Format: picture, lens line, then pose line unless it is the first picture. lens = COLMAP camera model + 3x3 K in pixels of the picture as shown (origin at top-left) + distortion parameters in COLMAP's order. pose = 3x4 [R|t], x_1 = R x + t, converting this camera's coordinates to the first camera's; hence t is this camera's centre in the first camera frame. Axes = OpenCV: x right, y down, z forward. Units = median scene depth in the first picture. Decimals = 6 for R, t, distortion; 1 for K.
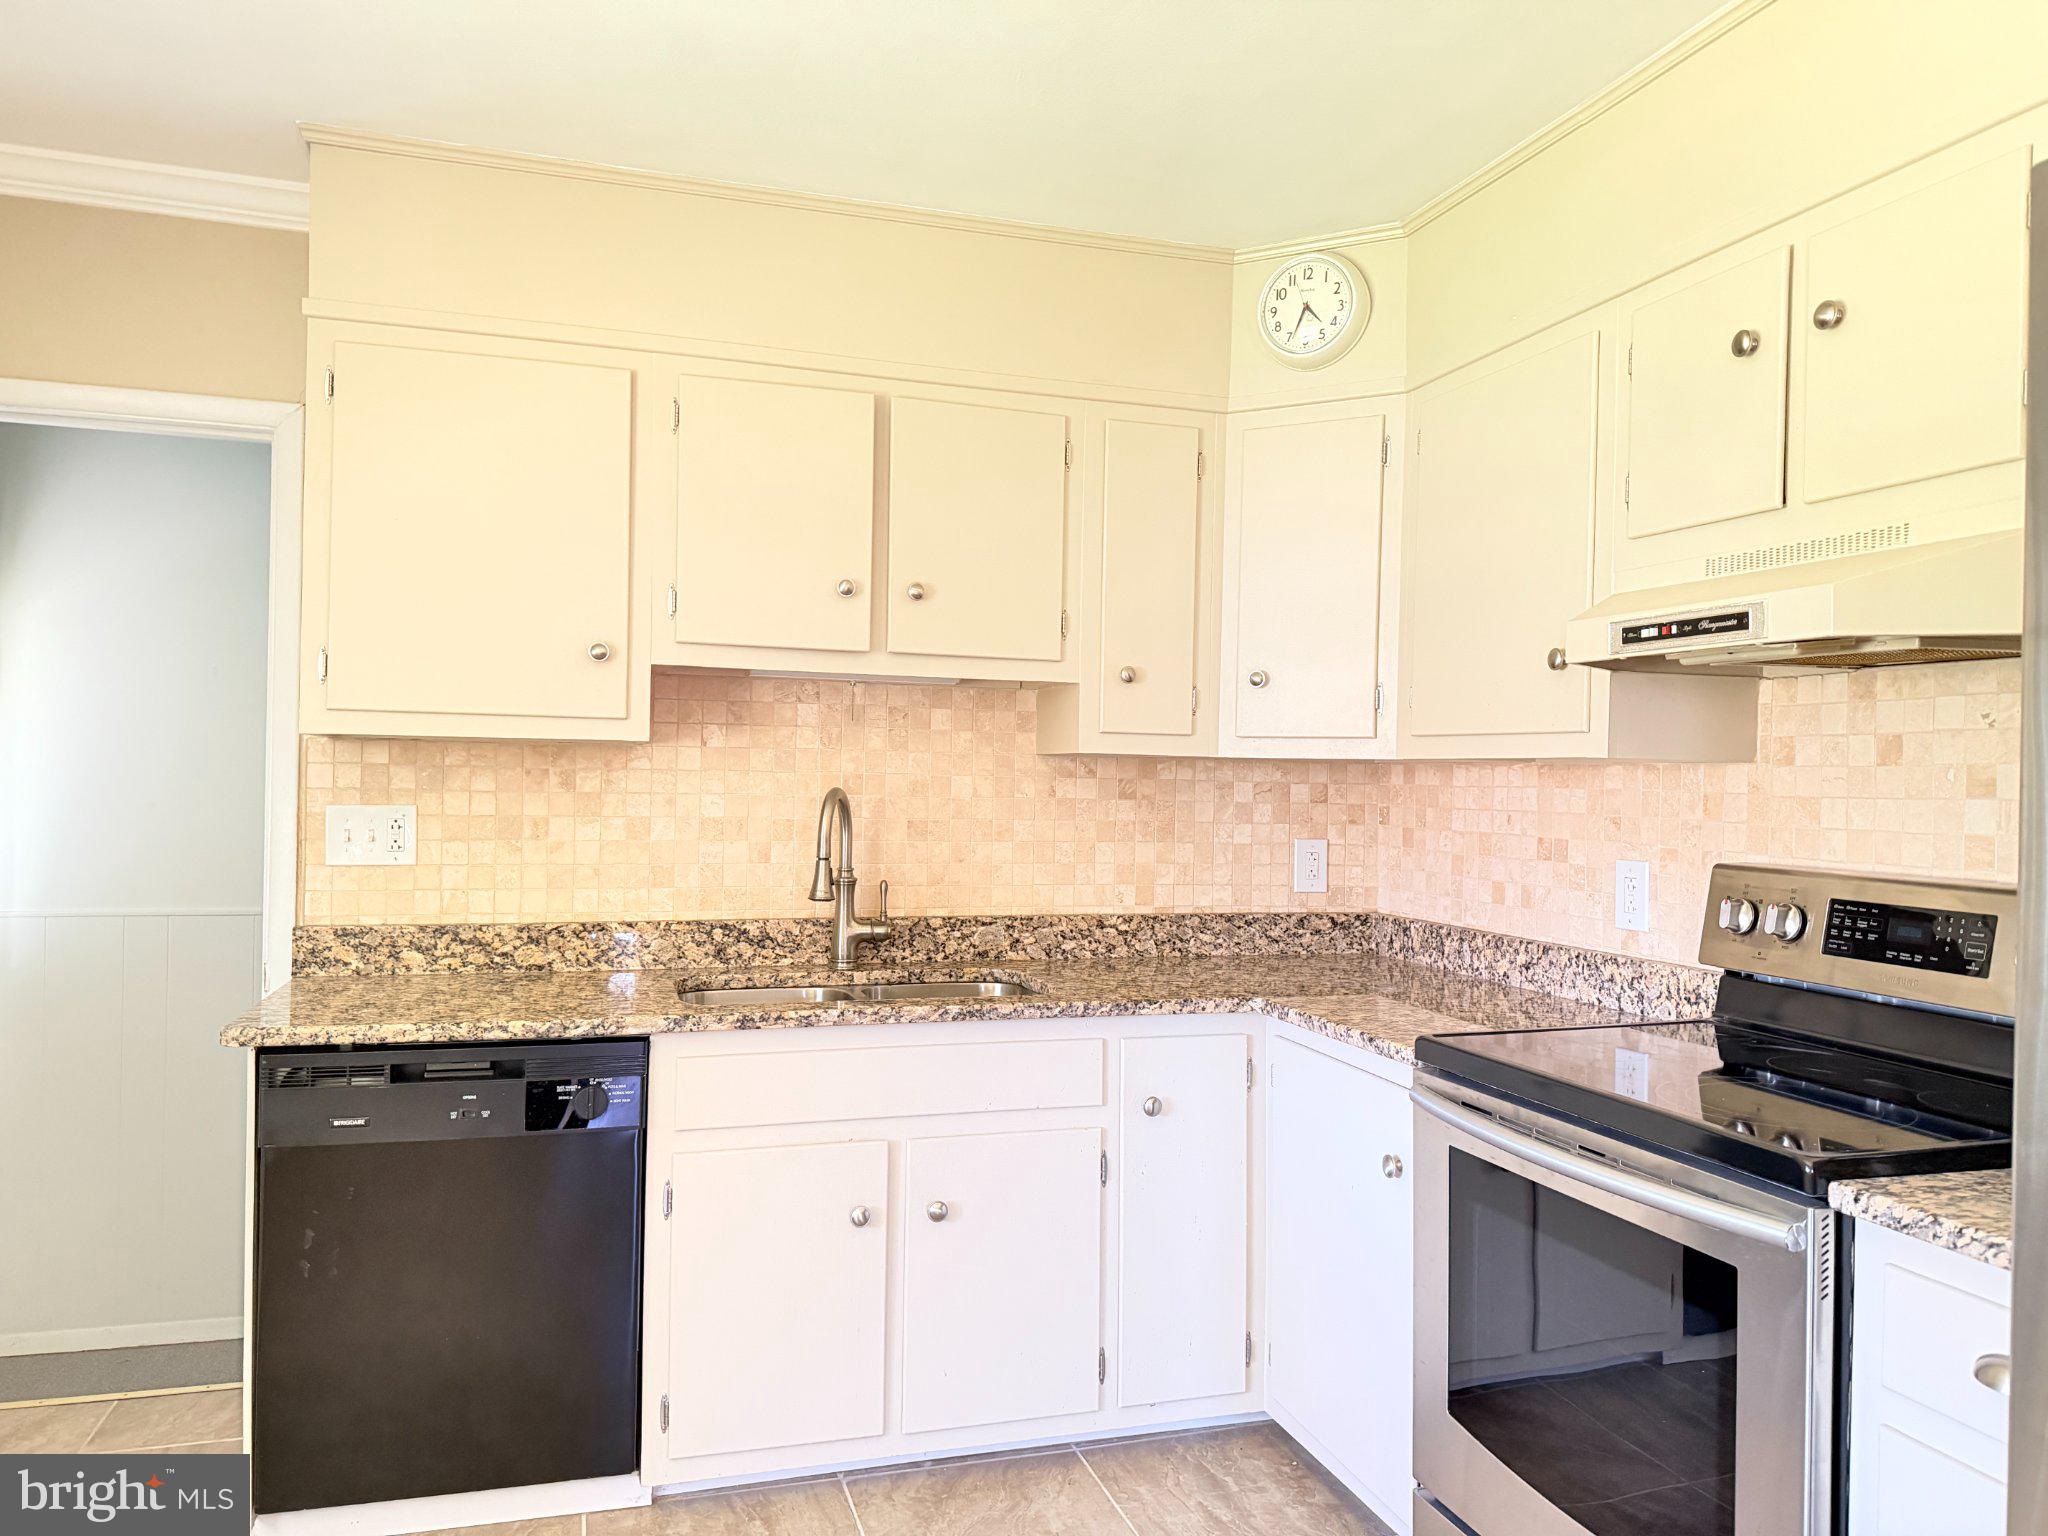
lens RADIAL K [[1425.7, 0, 1021.3], [0, 1425.7, 774.0], [0, 0, 1]] dist [0.170119, -0.343732]
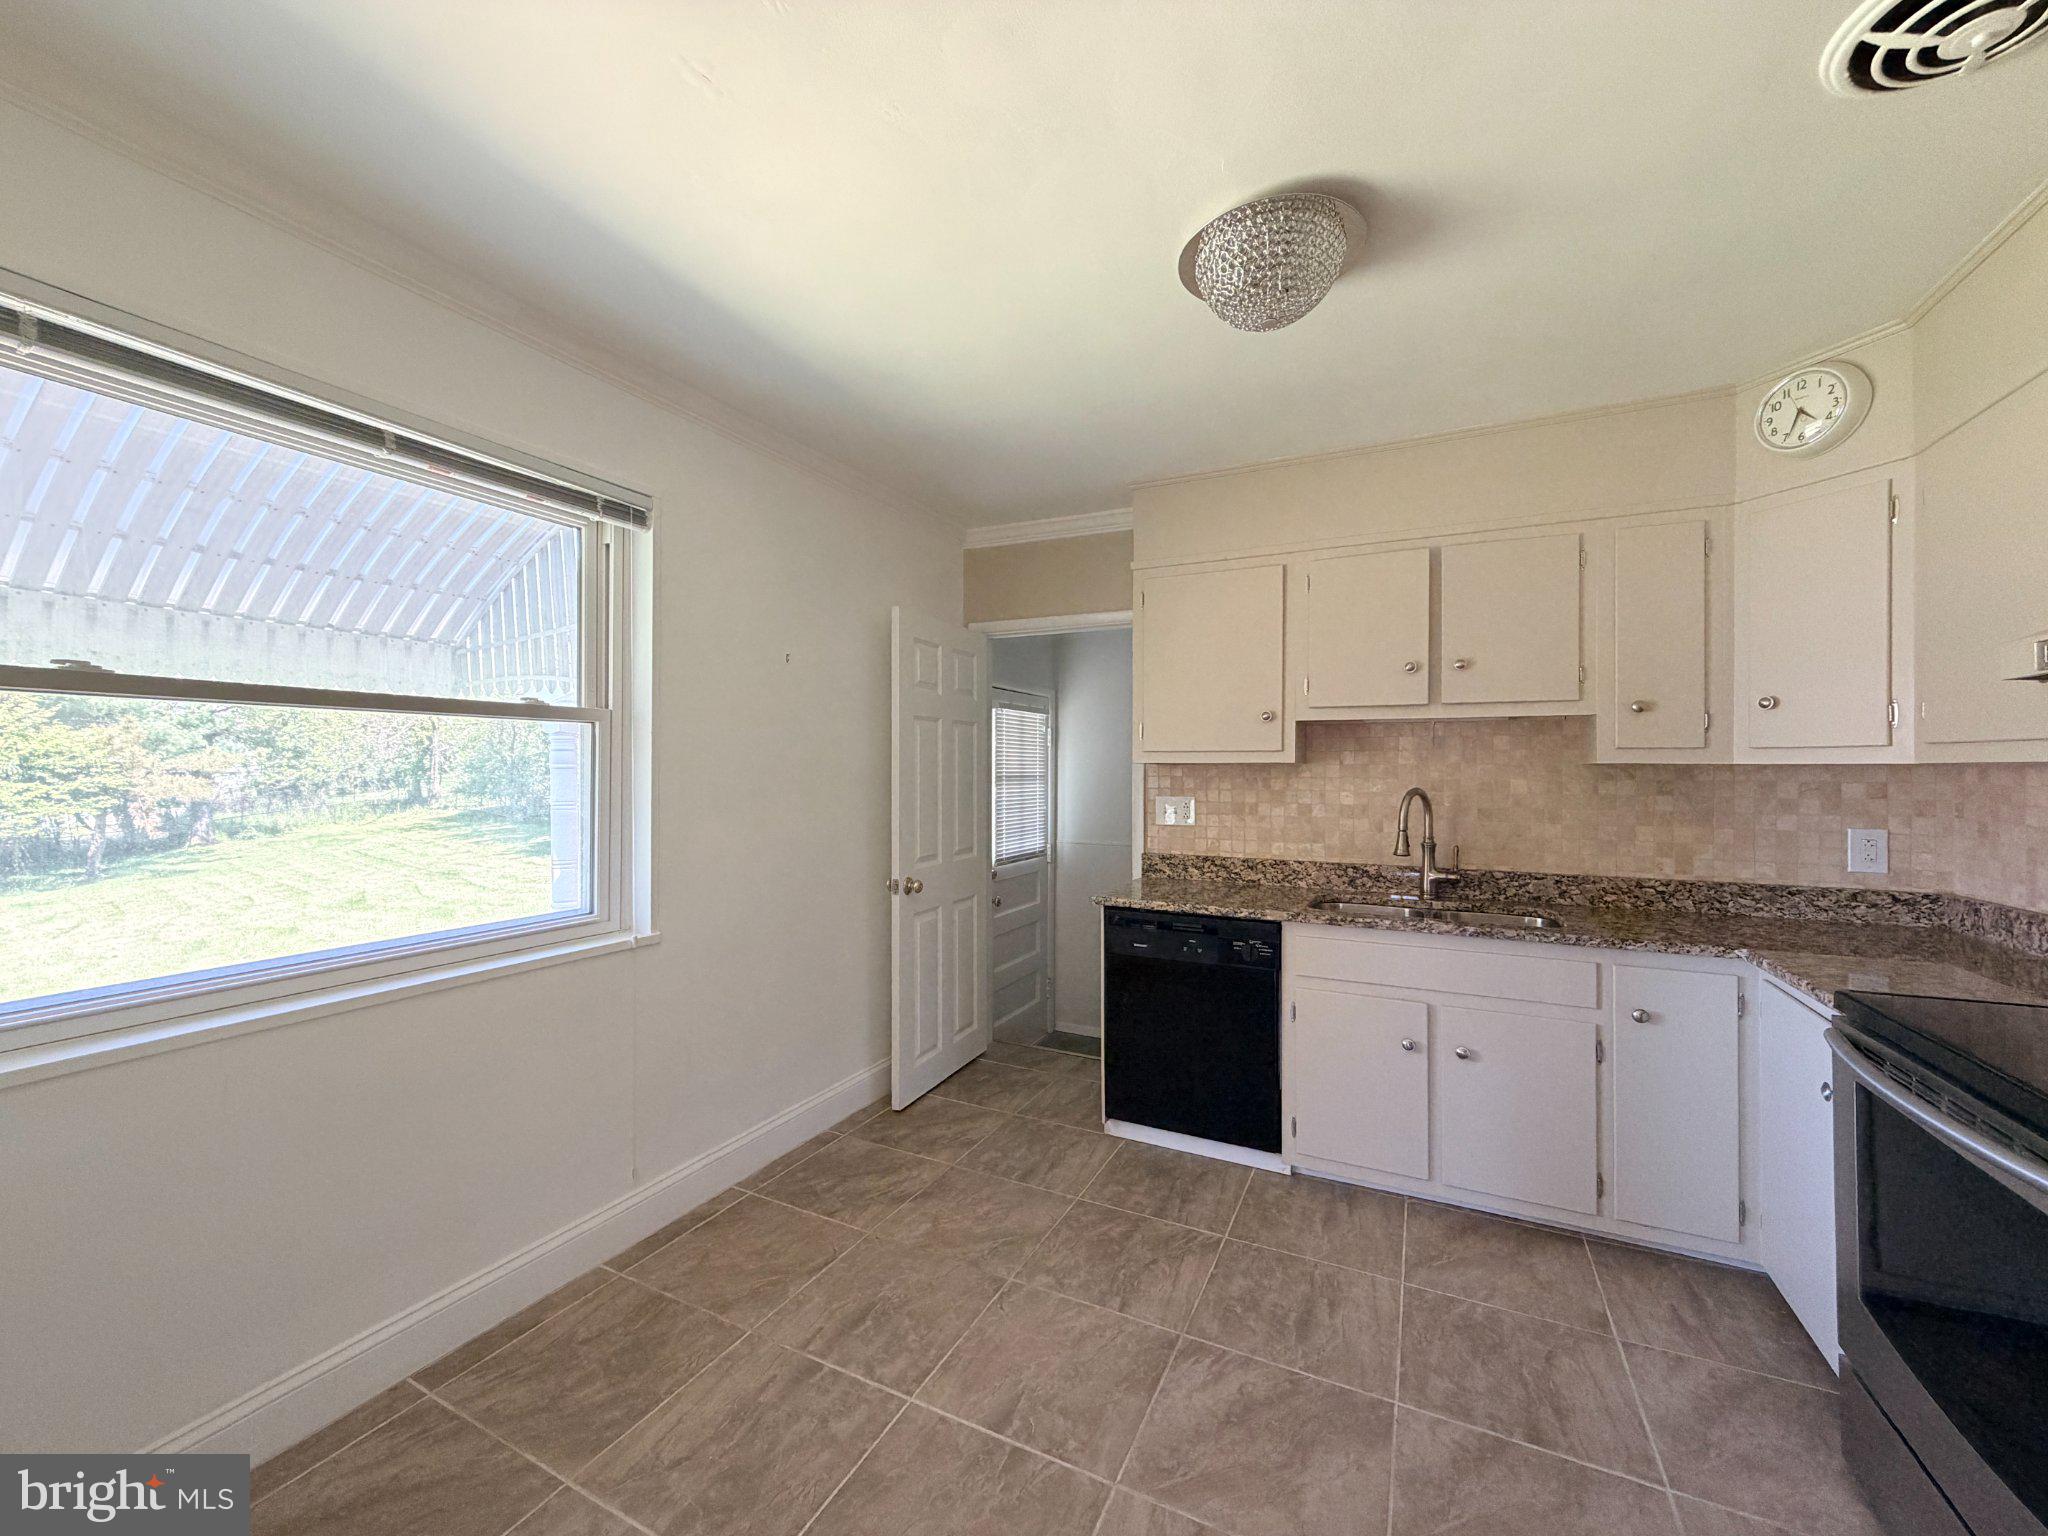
lens RADIAL K [[814.5, 0, 1016.4], [0, 814.5, 765.3], [0, 0, 1]] dist [-0.000143, 0.000054]
pose [[0.722189, -0.019657, -0.691416, 0.187208], [0.010924, 0.999796, -0.017014, -0.005272], [0.691609, 0.004735, 0.722257, 0.005519]]
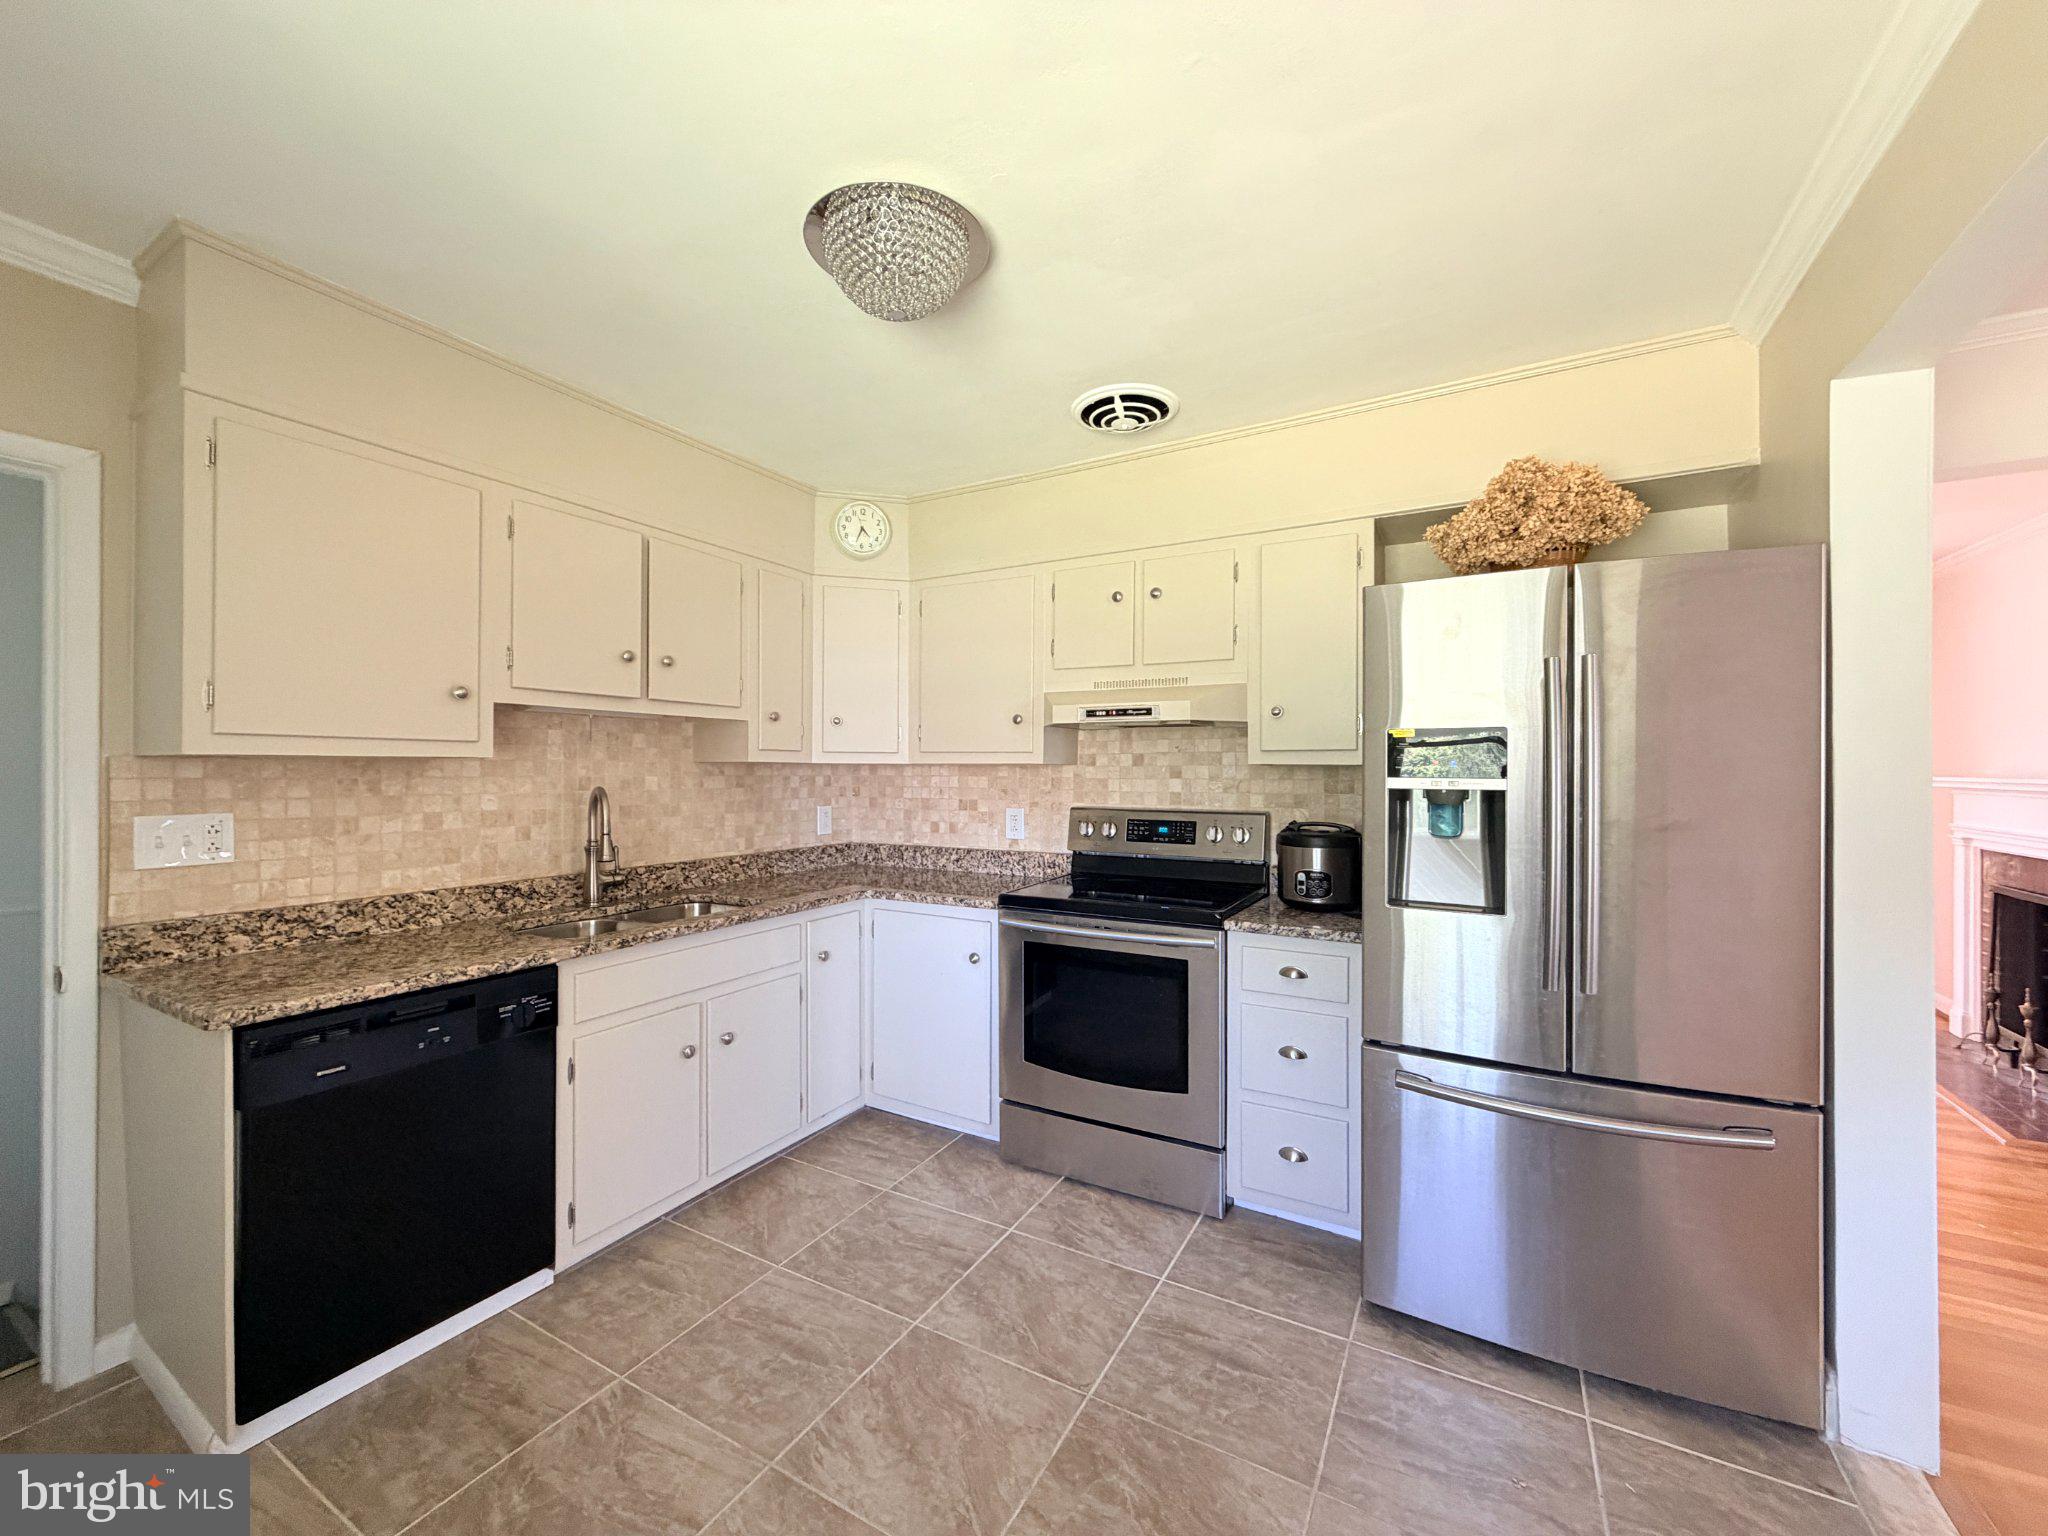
lens RADIAL K [[814.5, 0, 1016.4], [0, 814.5, 765.3], [0, 0, 1]] dist [-0.000143, 0.000054]
pose [[0.726633, -0.013415, 0.686894, -0.399821], [0.010176, 0.999910, 0.008764, -0.015856], [-0.686950, 0.000621, 0.726704, 0.074934]]
